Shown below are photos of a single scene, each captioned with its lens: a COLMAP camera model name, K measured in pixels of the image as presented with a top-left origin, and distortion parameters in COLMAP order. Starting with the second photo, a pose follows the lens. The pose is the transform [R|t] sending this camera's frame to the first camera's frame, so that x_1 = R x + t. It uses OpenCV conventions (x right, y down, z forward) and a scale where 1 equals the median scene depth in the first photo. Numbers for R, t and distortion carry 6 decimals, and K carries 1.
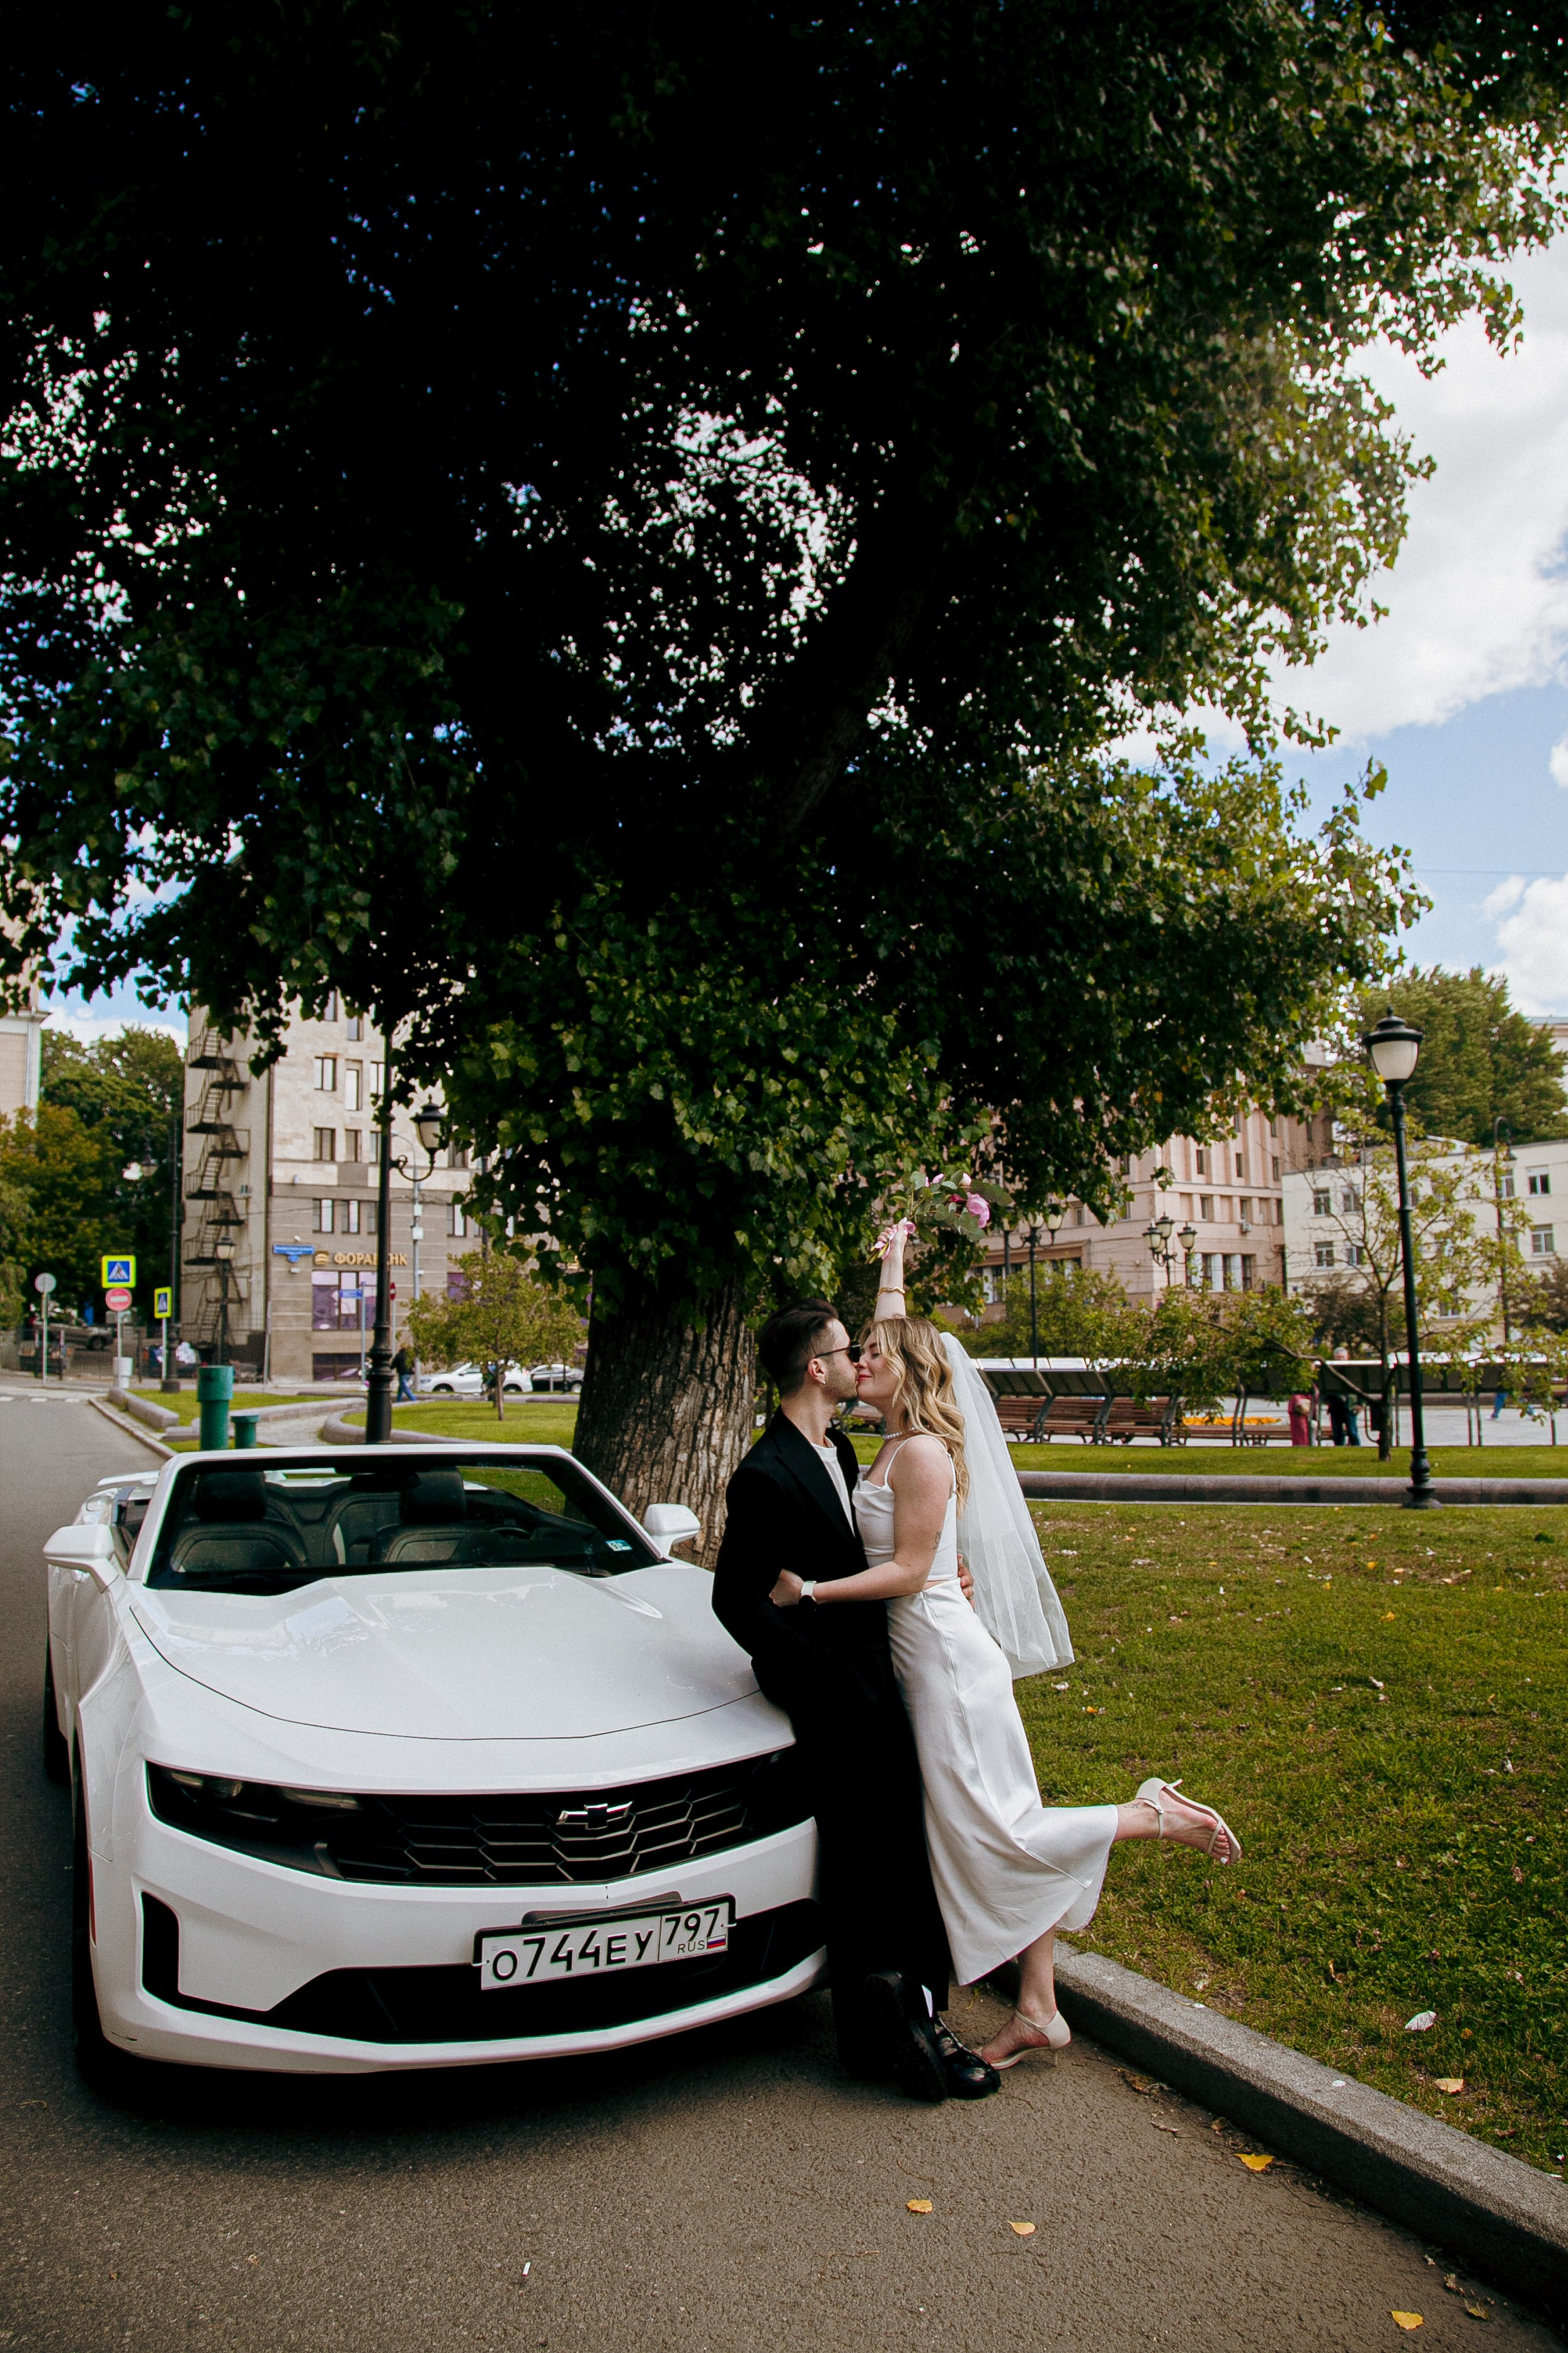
lens RADIAL K [[1490.8, 0, 748.0], [0, 1490.8, 1214.0], [0, 0, 1]] dist [-0.124337, 0.058083]
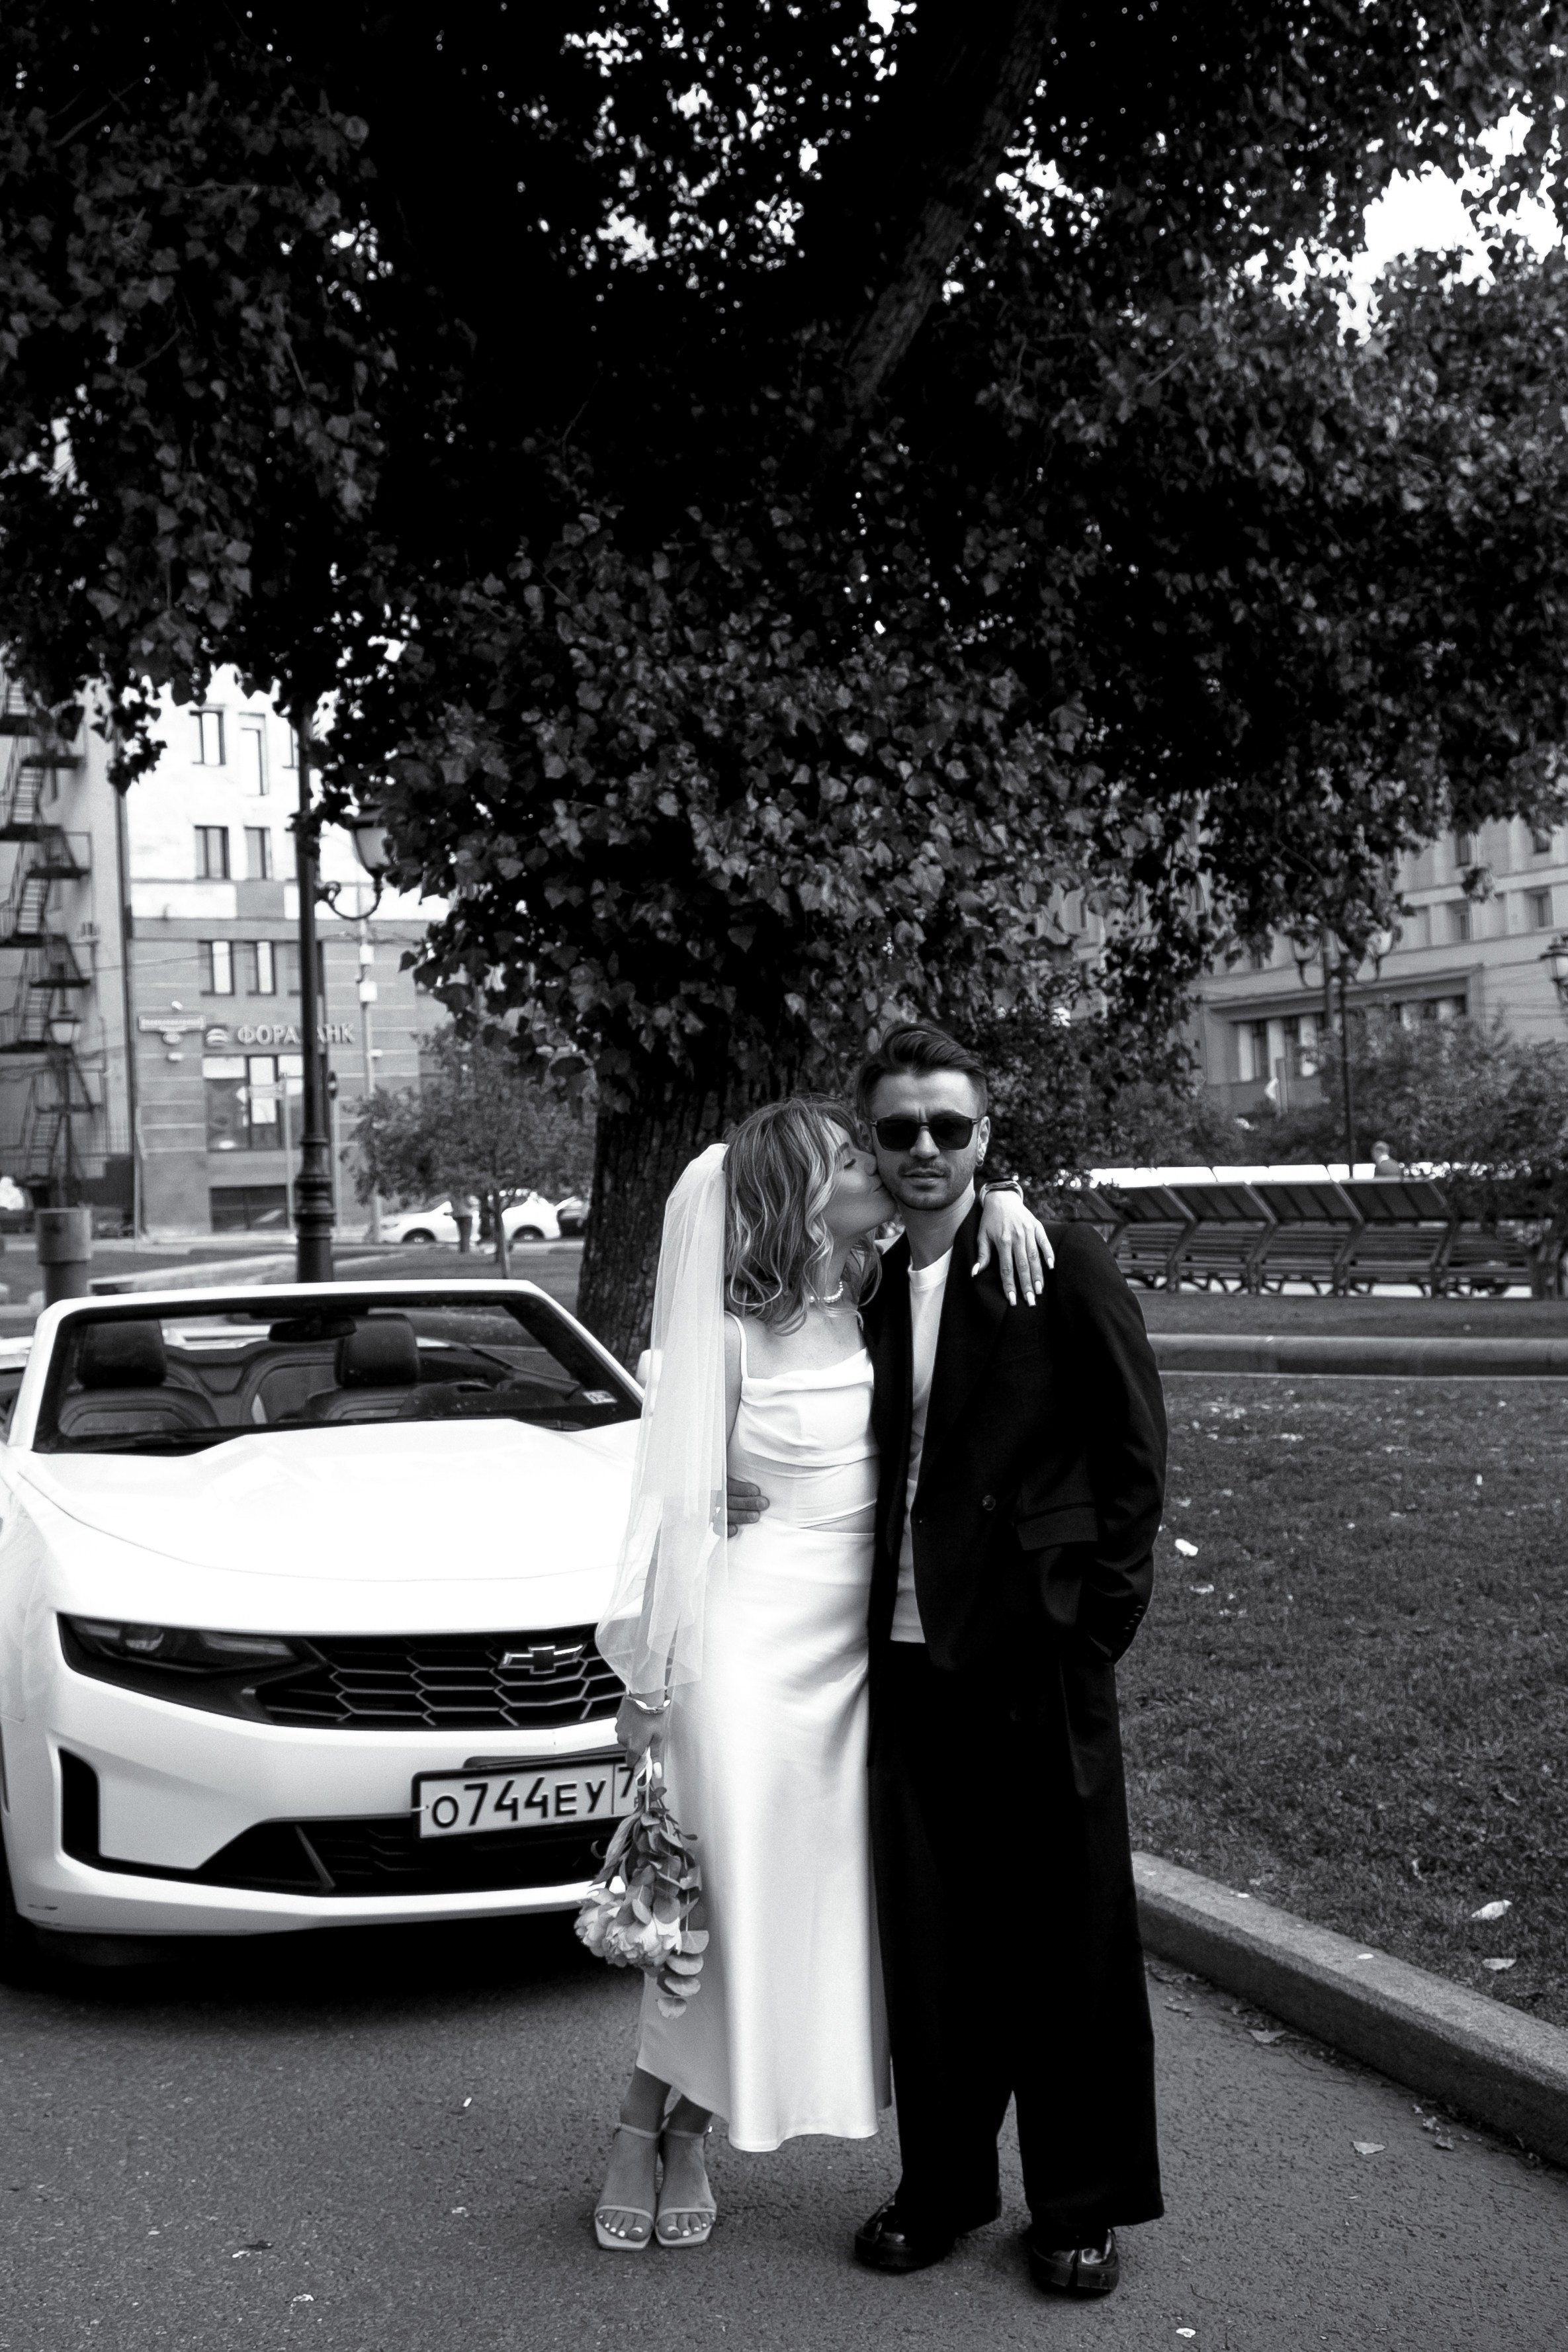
lens RADIAL K [[2889.4, 0, 784.0], [0, 2889.4, 1176.0], [0, 0, 1]] dist [0.024763, 0.014605]
pose [[0.995827, -0.025459, -0.087641, 0.099088], [0.033404, 0.995344, 0.090410, -0.024350], [0.084931, -0.092960, 0.992041, -0.355185]]
